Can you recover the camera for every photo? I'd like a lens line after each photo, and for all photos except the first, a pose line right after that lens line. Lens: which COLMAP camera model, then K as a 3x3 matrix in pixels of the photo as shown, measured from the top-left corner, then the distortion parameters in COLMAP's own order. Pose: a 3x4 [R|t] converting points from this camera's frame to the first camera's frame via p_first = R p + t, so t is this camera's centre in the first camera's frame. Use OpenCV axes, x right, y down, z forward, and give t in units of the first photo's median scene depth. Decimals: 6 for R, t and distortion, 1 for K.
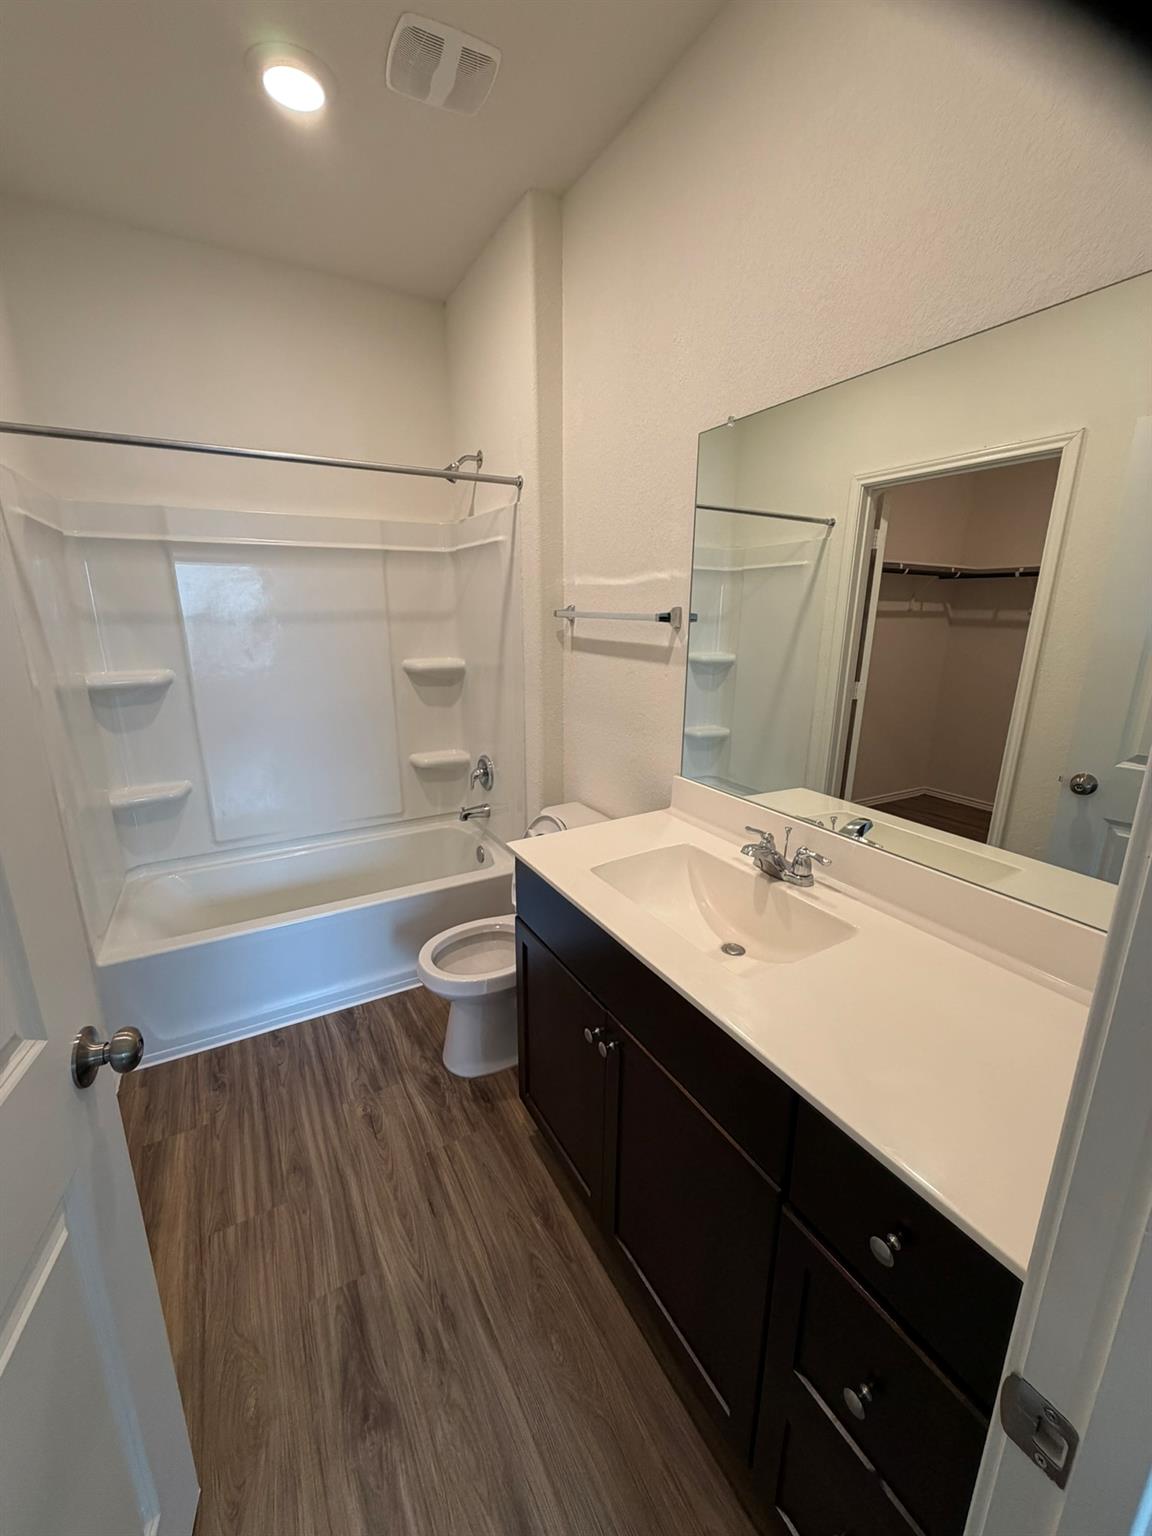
lens RADIAL K [[611.5, 0, 580.9], [0, 611.5, 761.5], [0, 0, 1]] dist [0.004120, 0.001050]
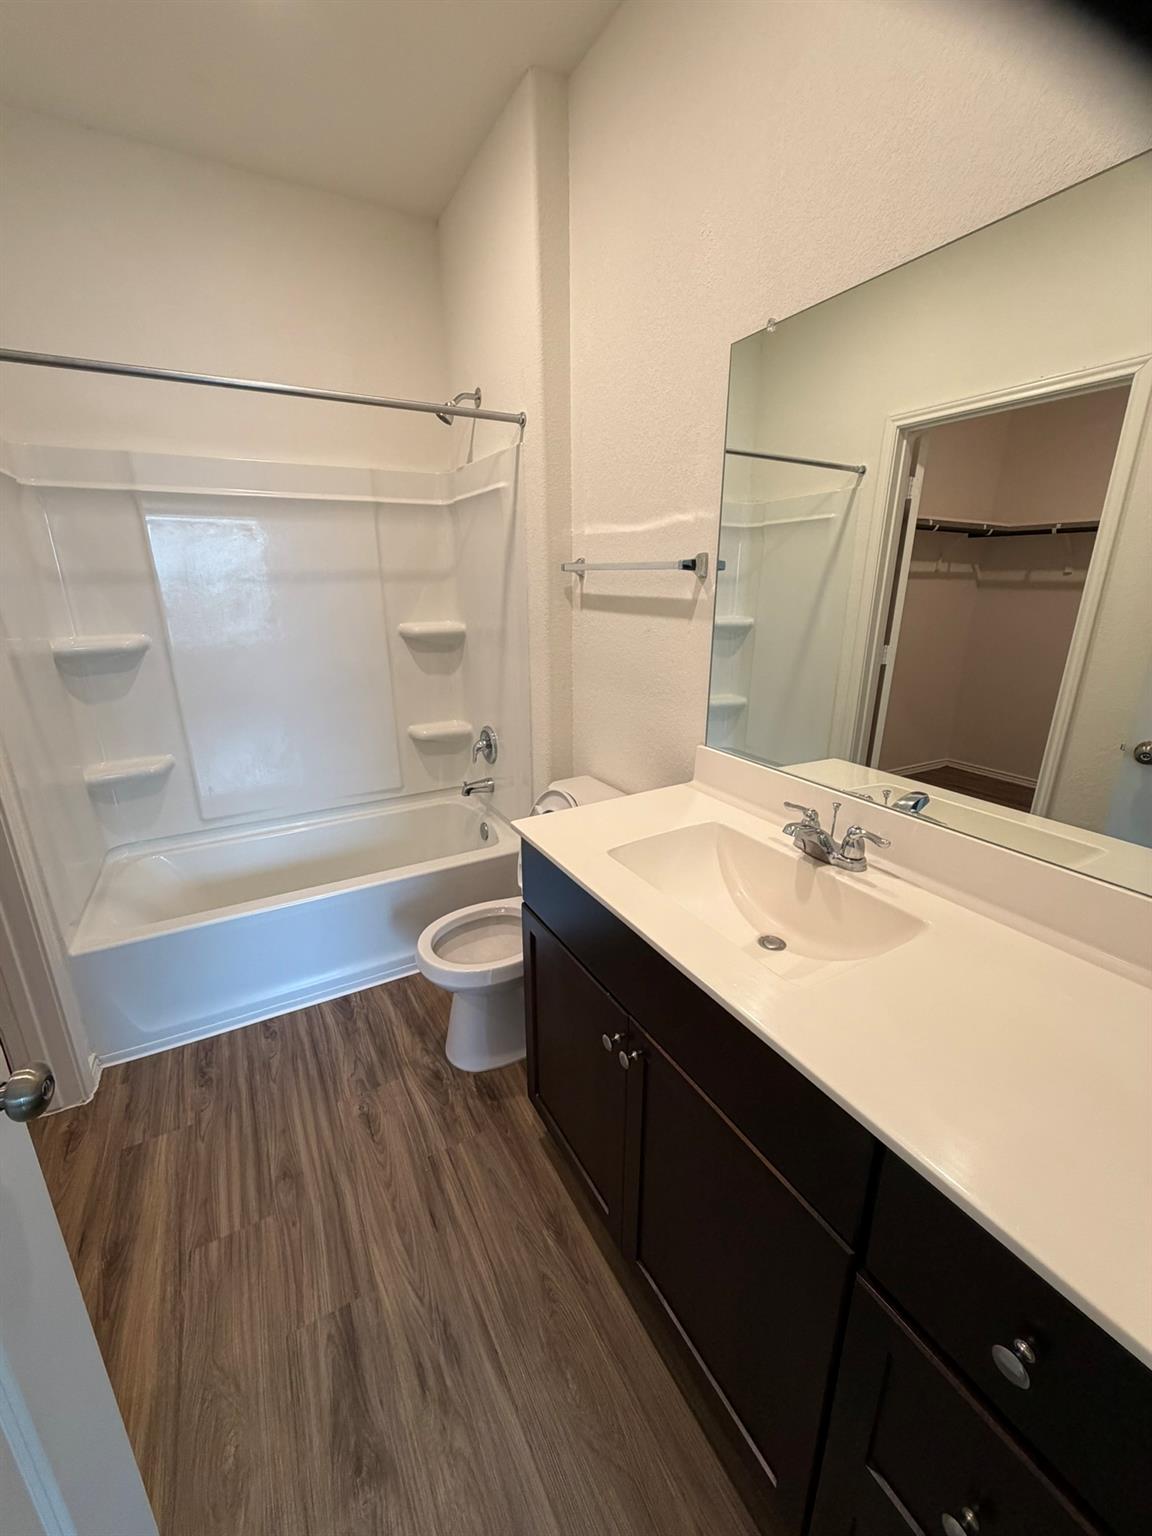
lens RADIAL K [[611.5, 0, 578.9], [0, 611.5, 759.3], [0, 0, 1]] dist [0.004120, 0.001050]
pose [[0.999909, -0.005244, -0.012452, -0.010795], [0.005722, 0.999238, 0.038612, 0.008268], [0.012240, -0.038680, 0.999177, 0.106806]]
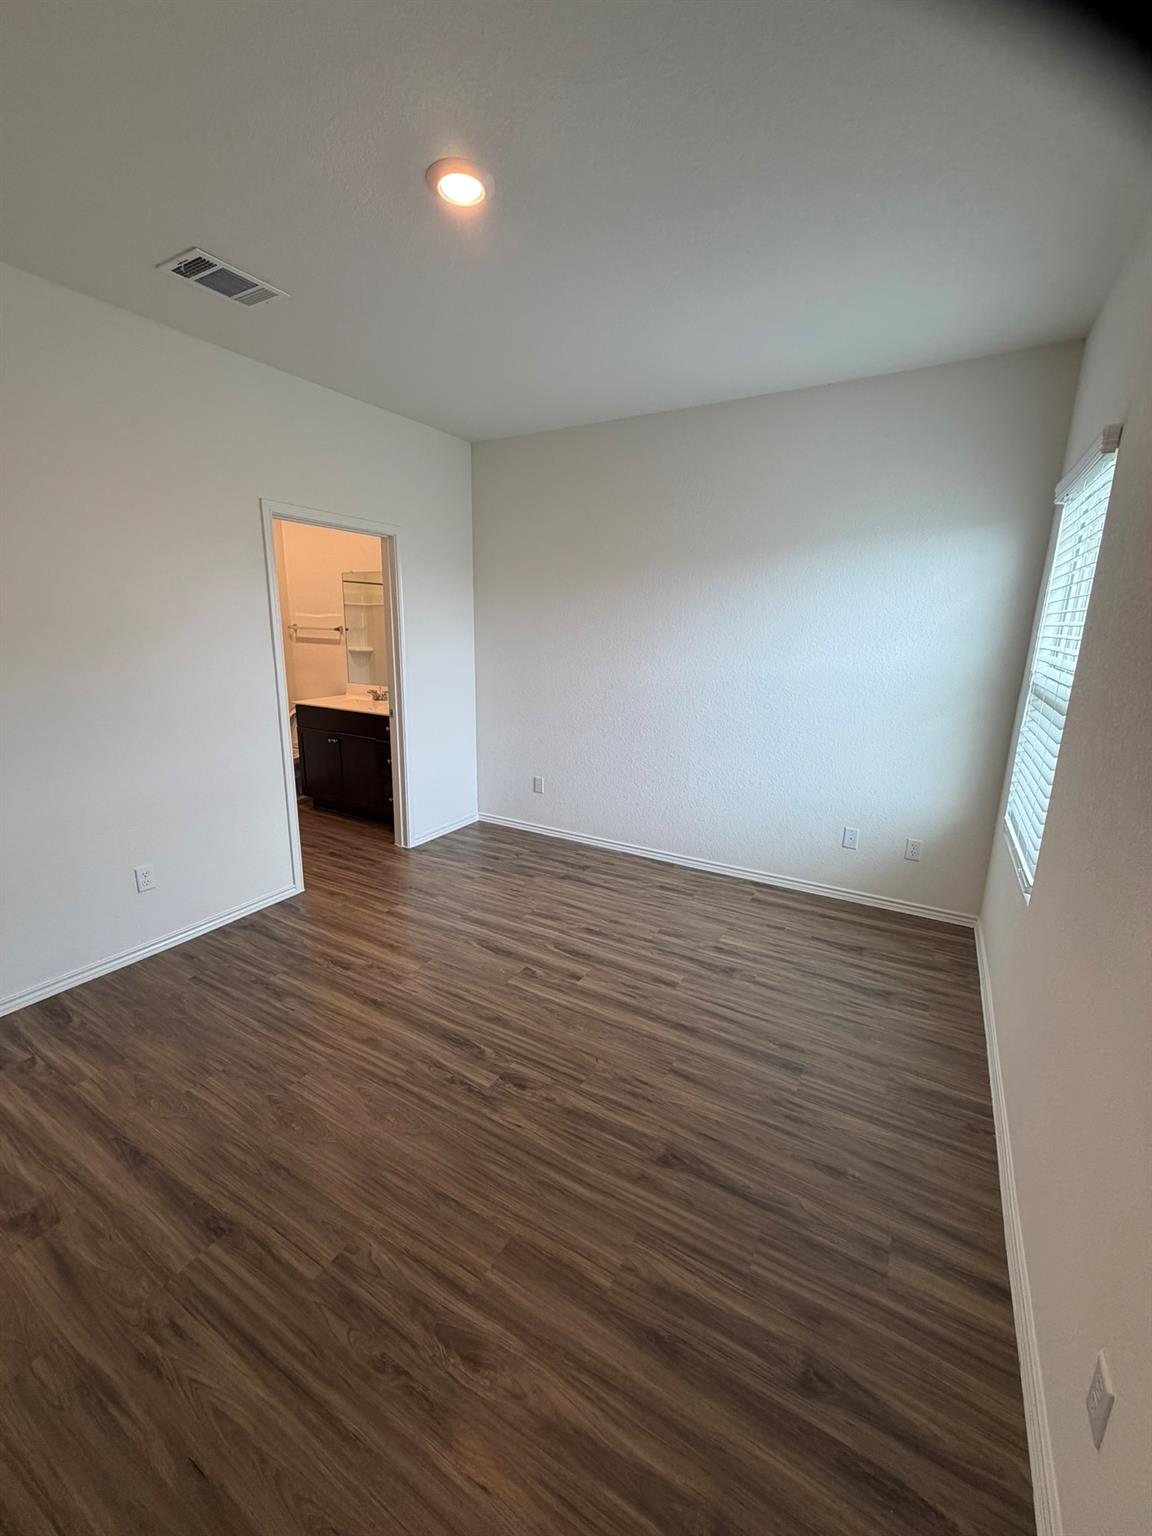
lens RADIAL K [[611.5, 0, 576.4], [0, 611.5, 765.6], [0, 0, 1]] dist [0.004120, 0.001050]
pose [[0.868254, -0.103928, 0.485112, -0.361303], [0.108557, 0.993915, 0.018636, 0.491183], [-0.484097, 0.036481, 0.874254, -2.127496]]
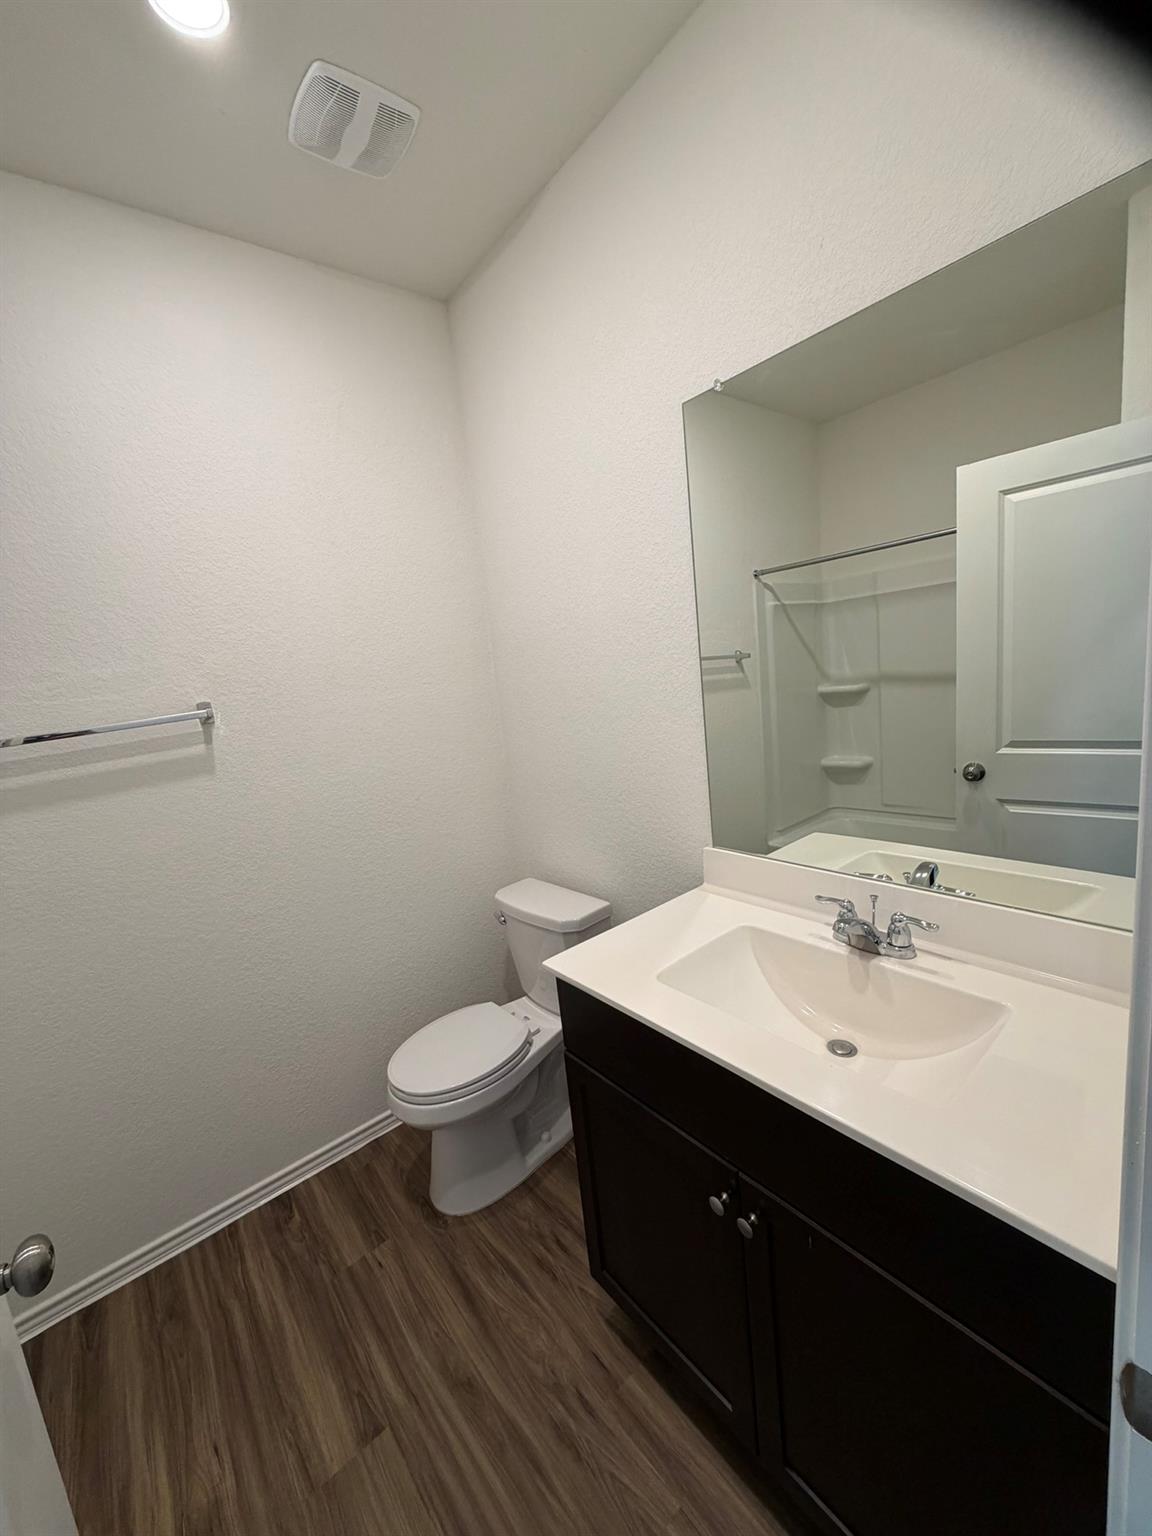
lens RADIAL K [[611.5, 0, 569.8], [0, 611.5, 758.6], [0, 0, 1]] dist [0.004120, 0.001050]
pose [[0.981732, -0.147369, 0.120350, -0.126904], [0.158741, 0.983111, -0.091076, -0.053577], [-0.104896, 0.108517, 0.988545, 0.128395]]
